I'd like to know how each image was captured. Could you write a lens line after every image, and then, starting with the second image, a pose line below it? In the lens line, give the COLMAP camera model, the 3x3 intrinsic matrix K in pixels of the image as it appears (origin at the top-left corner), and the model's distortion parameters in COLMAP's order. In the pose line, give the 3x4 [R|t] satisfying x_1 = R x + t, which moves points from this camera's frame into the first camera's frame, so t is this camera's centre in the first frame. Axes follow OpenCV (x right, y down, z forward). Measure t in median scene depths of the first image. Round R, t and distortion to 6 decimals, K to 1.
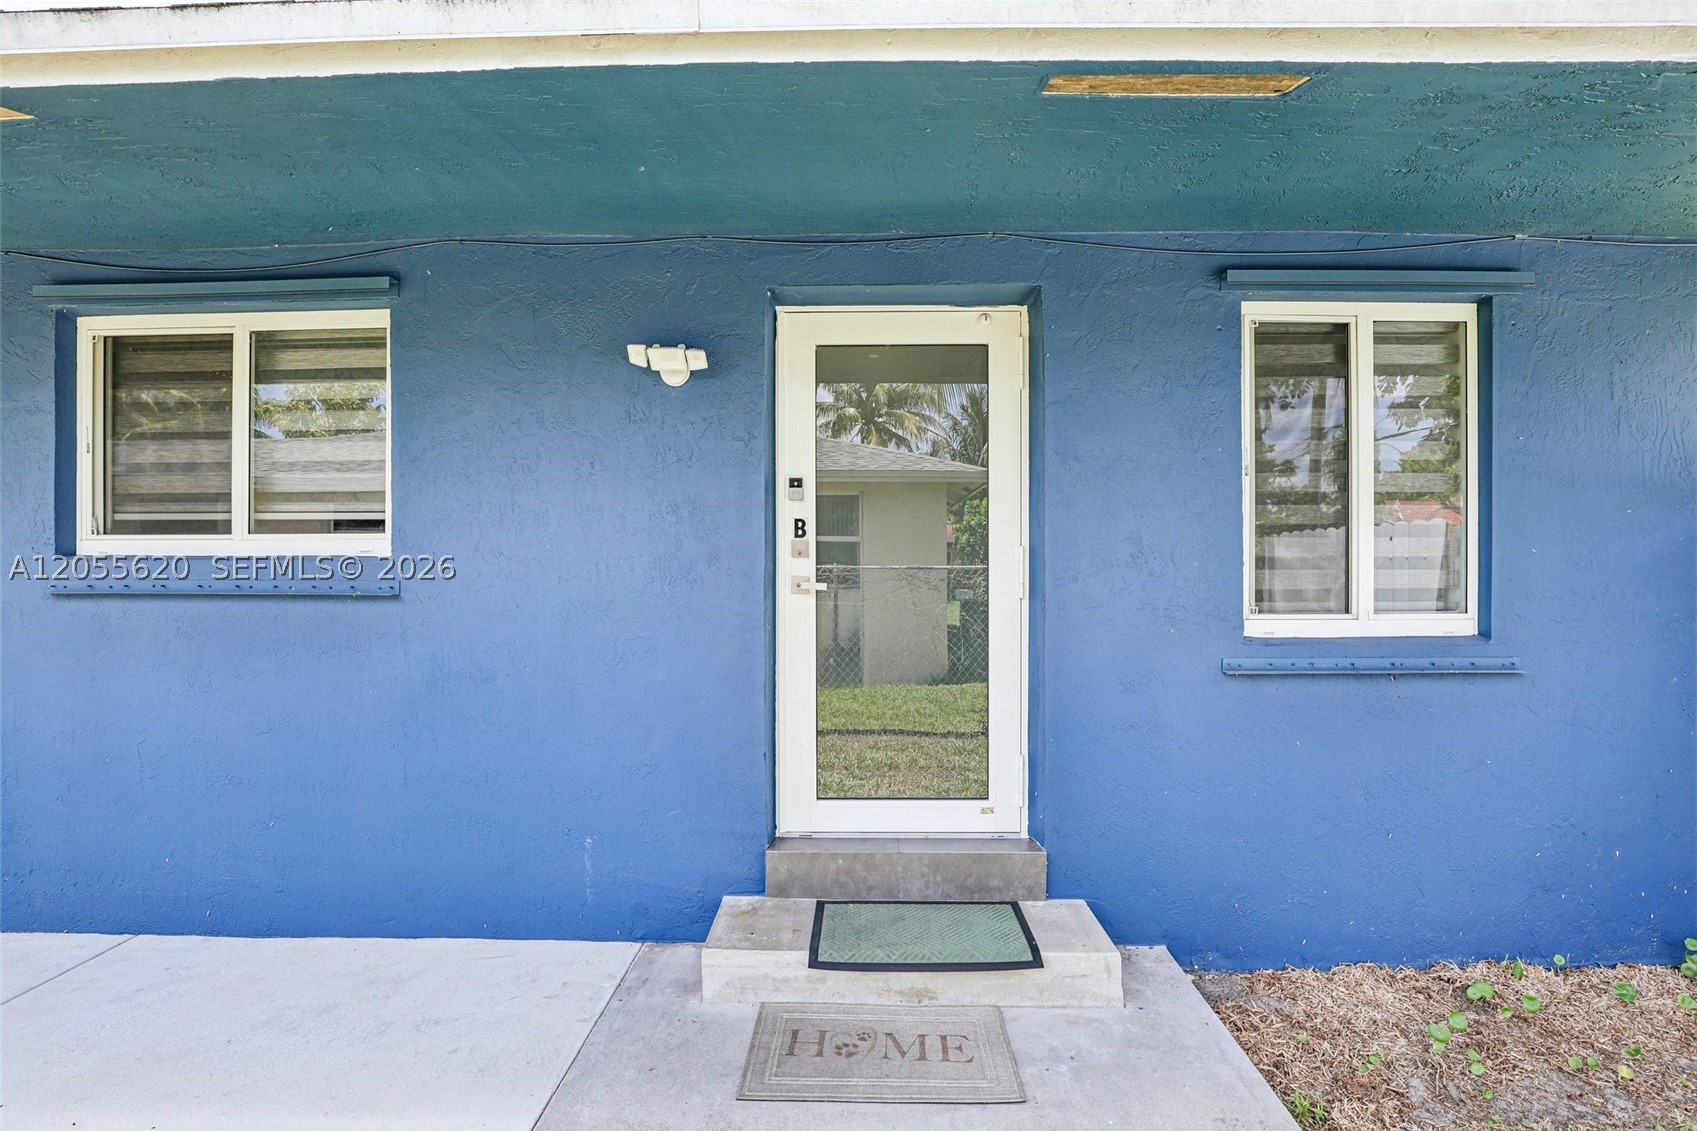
lens RADIAL K [[775.7, 0, 857.1], [0, 775.7, 573.8], [0, 0, 1]] dist [-0.037119, 0.007900]
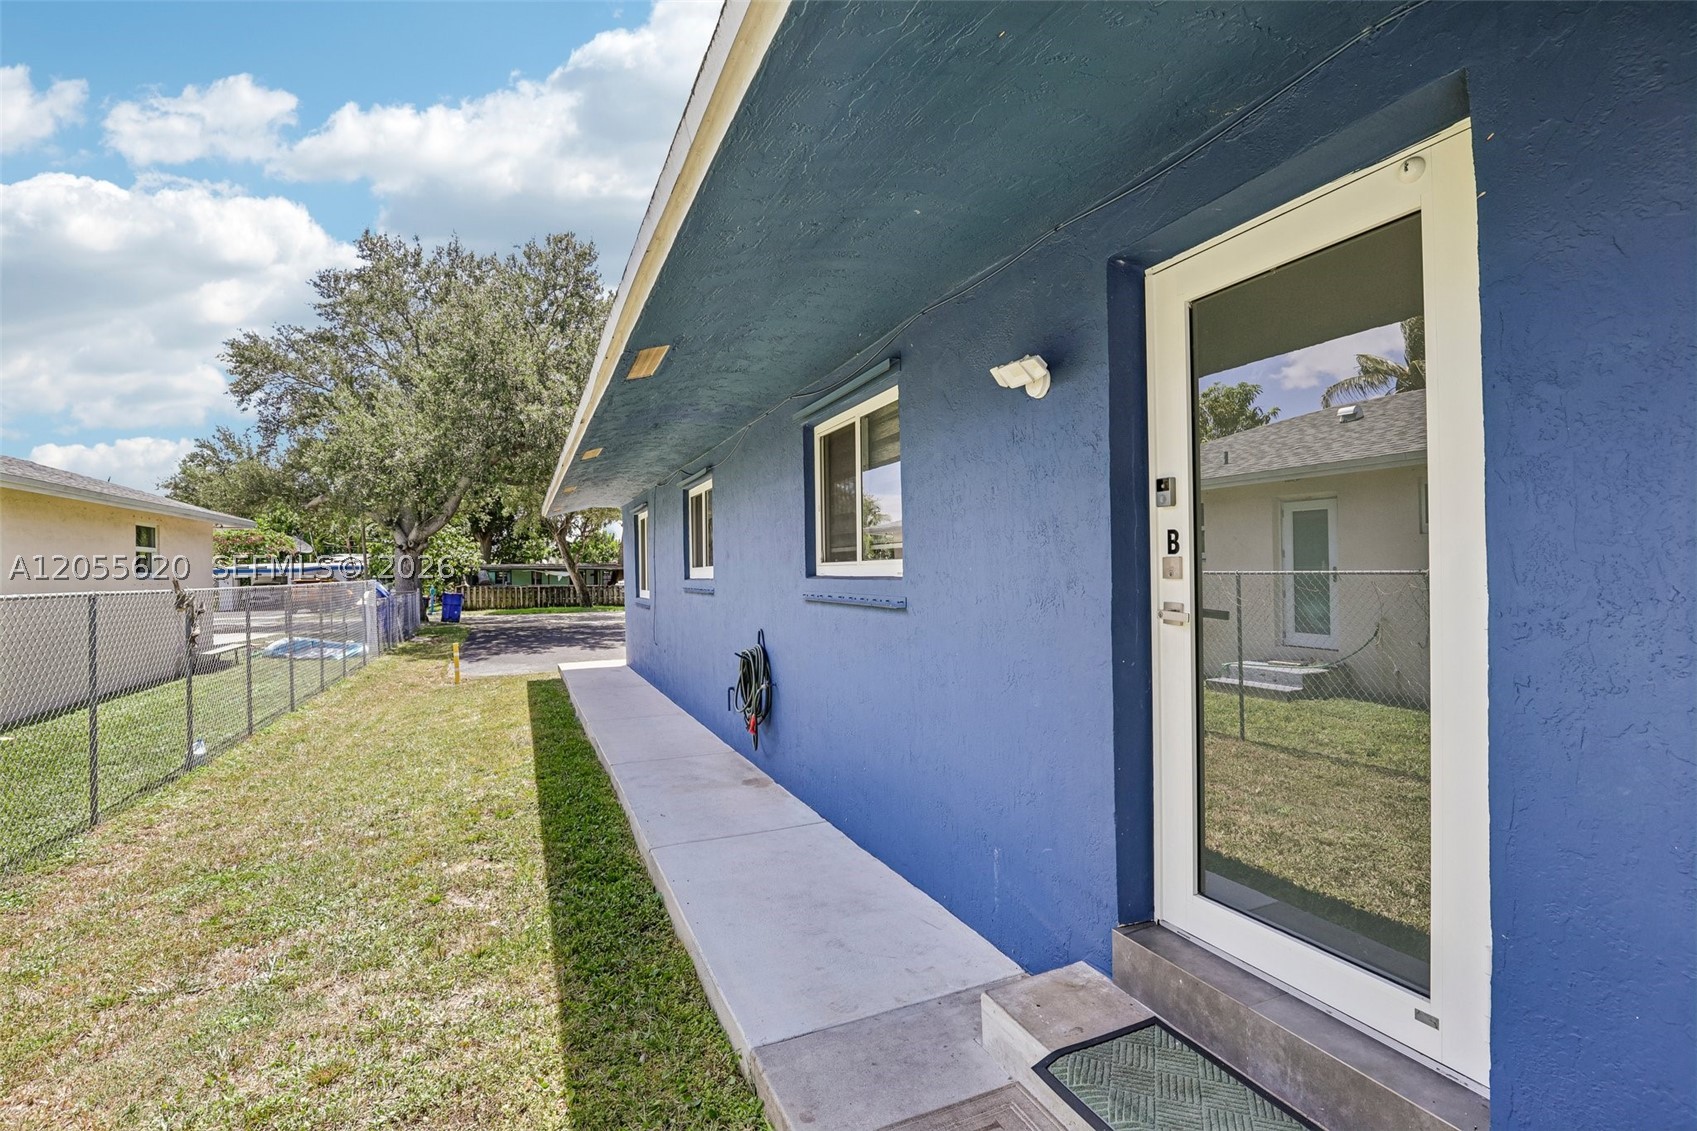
lens RADIAL K [[775.7, 0, 857.1], [0, 775.7, 573.8], [0, 0, 1]] dist [-0.037119, 0.007900]
pose [[0.422121, -0.002310, -0.906537, 0.520041], [0.008359, 0.999964, 0.001345, -0.031141], [0.906501, -0.008146, 0.422125, 0.394263]]
